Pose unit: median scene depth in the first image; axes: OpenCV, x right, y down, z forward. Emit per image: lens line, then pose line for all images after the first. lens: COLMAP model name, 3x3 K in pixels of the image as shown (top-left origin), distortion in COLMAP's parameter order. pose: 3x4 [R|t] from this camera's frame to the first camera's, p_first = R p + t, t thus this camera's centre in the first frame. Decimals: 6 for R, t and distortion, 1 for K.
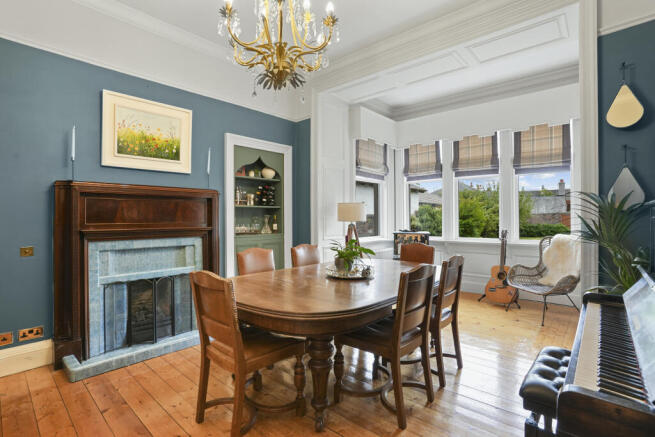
lens RADIAL K [[319.5, 0, 327.9], [0, 319.5, 216.3], [0, 0, 1]] dist [-0.000359, 0.000157]
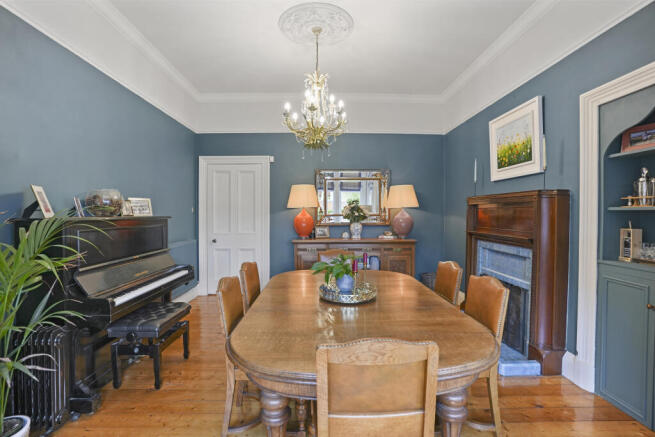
lens RADIAL K [[319.5, 0, 327.9], [0, 319.5, 216.3], [0, 0, 1]] dist [-0.000359, 0.000157]
pose [[-0.732112, 0.009124, -0.681124, 0.576414], [-0.000785, 0.999898, 0.014238, -0.033907], [0.681184, 0.010958, -0.732030, 1.332594]]
